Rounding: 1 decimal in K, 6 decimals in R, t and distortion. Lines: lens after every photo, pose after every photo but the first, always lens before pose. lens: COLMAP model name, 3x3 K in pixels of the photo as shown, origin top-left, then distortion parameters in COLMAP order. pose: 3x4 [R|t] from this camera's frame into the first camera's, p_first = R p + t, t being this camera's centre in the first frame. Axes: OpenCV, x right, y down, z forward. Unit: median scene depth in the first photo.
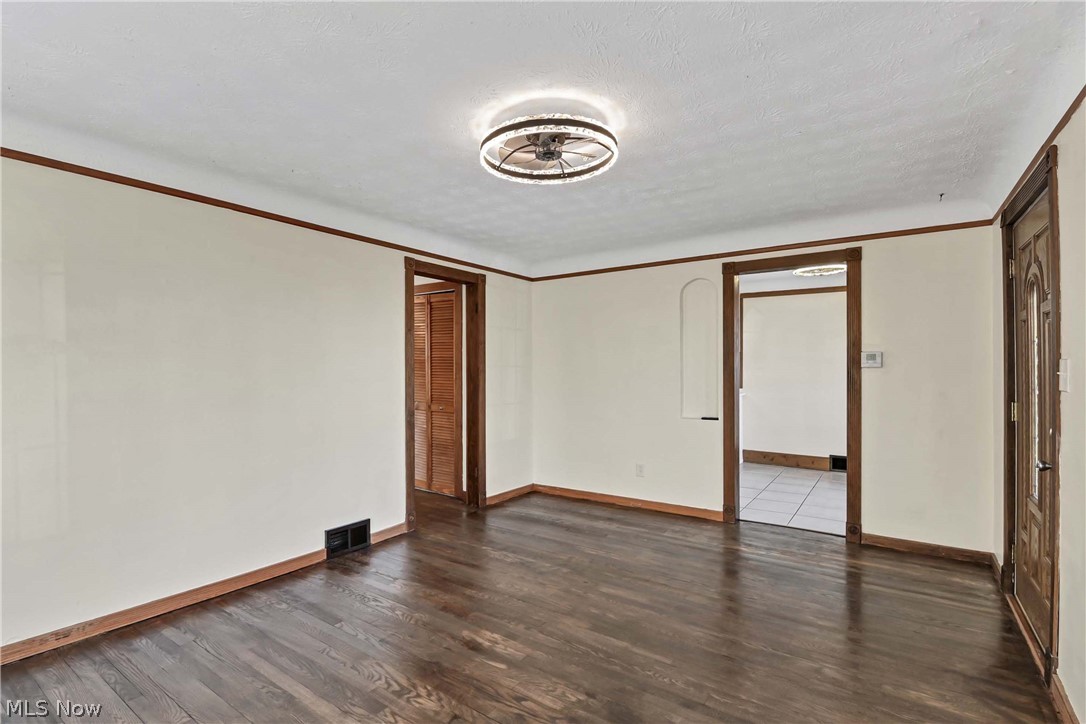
lens RADIAL K [[496.1, 0, 517.8], [0, 496.1, 369.3], [0, 0, 1]] dist [-0.002289, -0.008106]
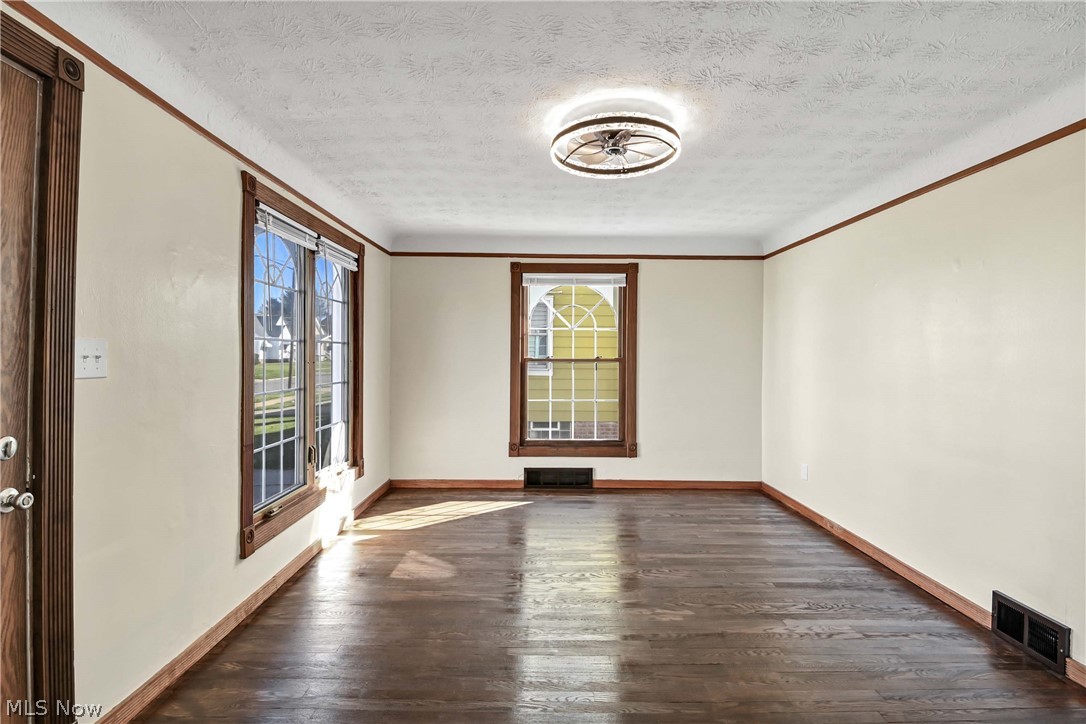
lens RADIAL K [[522.8, 0, 544.4], [0, 522.8, 351.9], [0, 0, 1]] dist [-0.003831, -0.007347]
pose [[-0.792522, -0.007839, -0.609793, 0.519102], [-0.007334, 0.999968, -0.003324, -0.003963], [0.609800, 0.001837, -0.792554, 1.089143]]
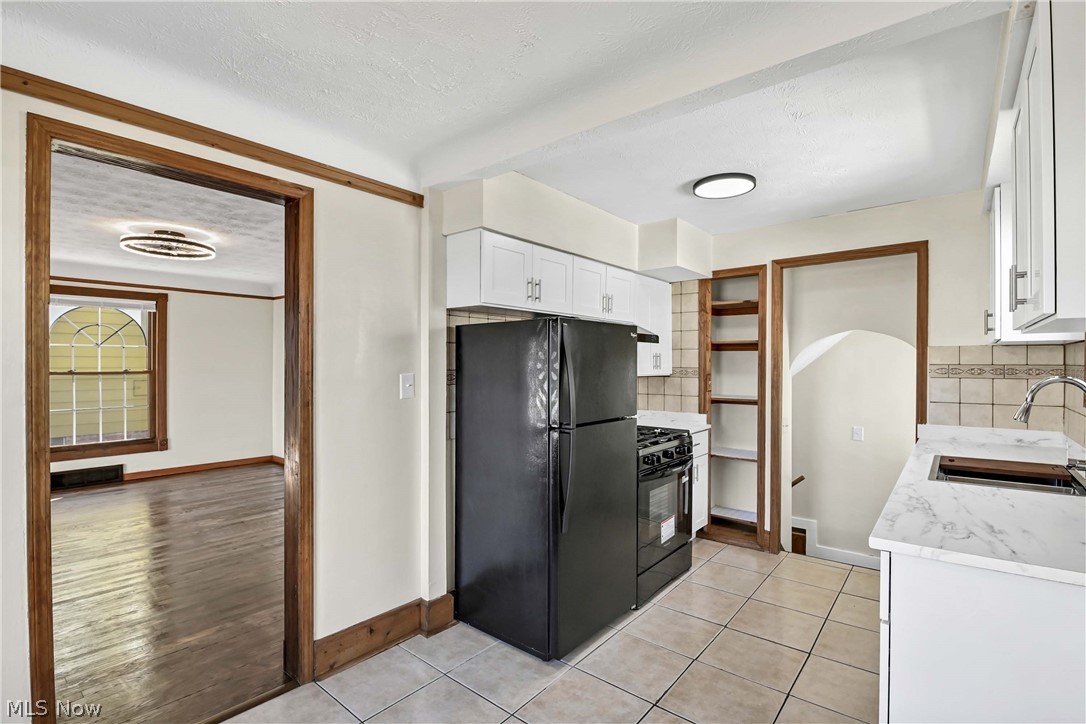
lens RADIAL K [[496.1, 0, 531.8], [0, 496.1, 363.8], [0, 0, 1]] dist [-0.002289, -0.008106]
pose [[-0.058317, -0.003513, -0.998292, 1.023228], [0.001403, 0.999993, -0.003601, -0.007675], [0.998297, -0.001611, -0.058312, 1.427339]]
